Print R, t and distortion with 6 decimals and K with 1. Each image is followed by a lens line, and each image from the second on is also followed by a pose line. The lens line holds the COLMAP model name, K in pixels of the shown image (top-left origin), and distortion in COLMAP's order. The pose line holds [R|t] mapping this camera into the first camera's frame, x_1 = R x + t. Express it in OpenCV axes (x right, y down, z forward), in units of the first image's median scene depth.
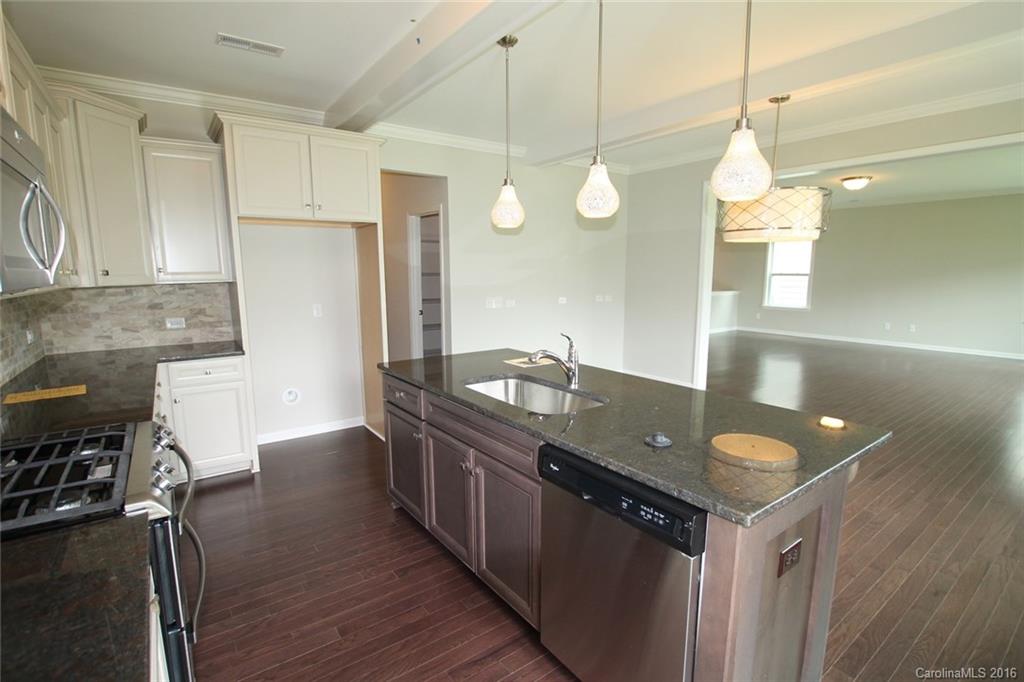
lens RADIAL K [[480.8, 0, 506.4], [0, 480.8, 347.2], [0, 0, 1]] dist [-0.031587, 0.003893]
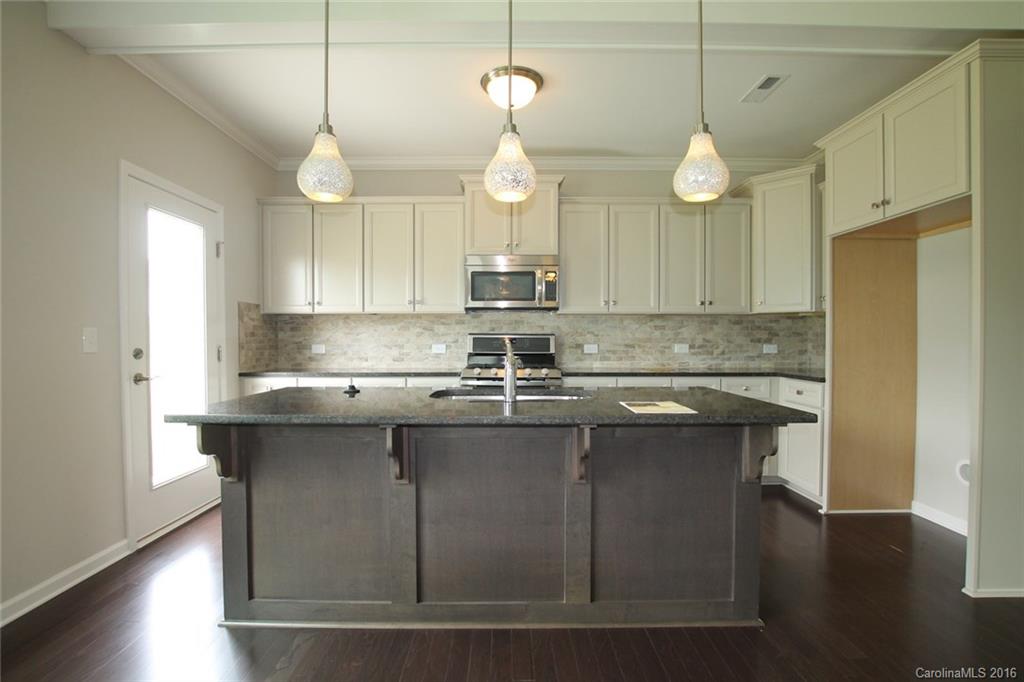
lens RADIAL K [[480.8, 0, 509.1], [0, 480.8, 341.0], [0, 0, 1]] dist [-0.031587, 0.003893]
pose [[-0.577727, 0.005832, -0.816209, 0.567323], [-0.128252, 0.986905, 0.097830, -0.074985], [0.806091, 0.161199, -0.569414, 1.000981]]
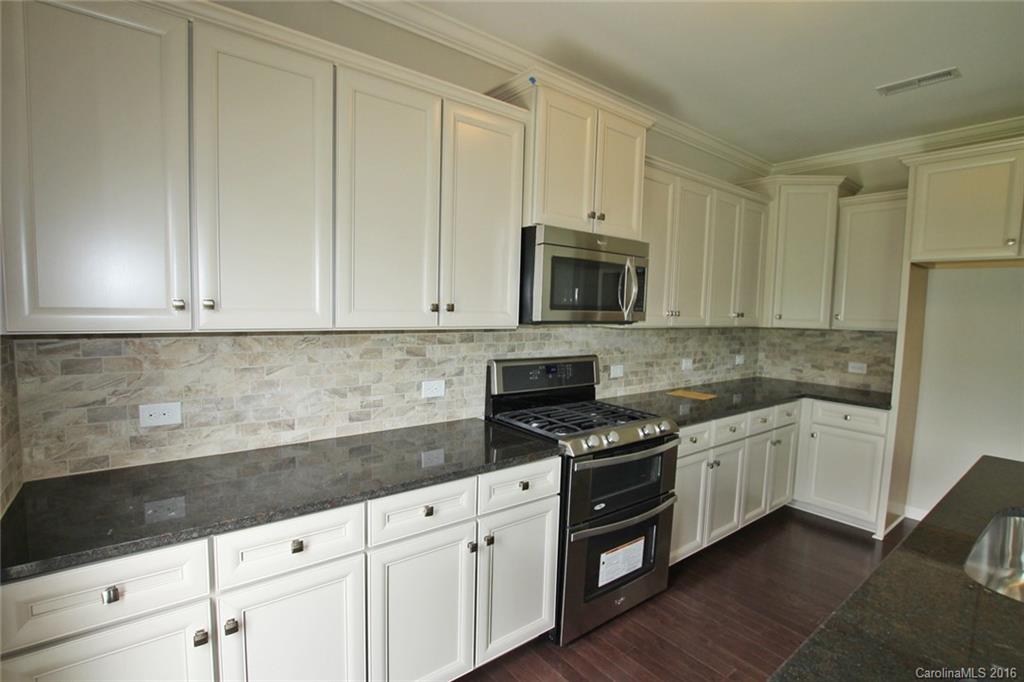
lens RADIAL K [[480.8, 0, 508.8], [0, 480.8, 344.4], [0, 0, 1]] dist [-0.031587, 0.003893]
pose [[0.033093, 0.082188, -0.996067, 0.320480], [-0.185164, 0.979864, 0.074699, -0.039444], [0.982150, 0.181964, 0.047645, 0.203914]]
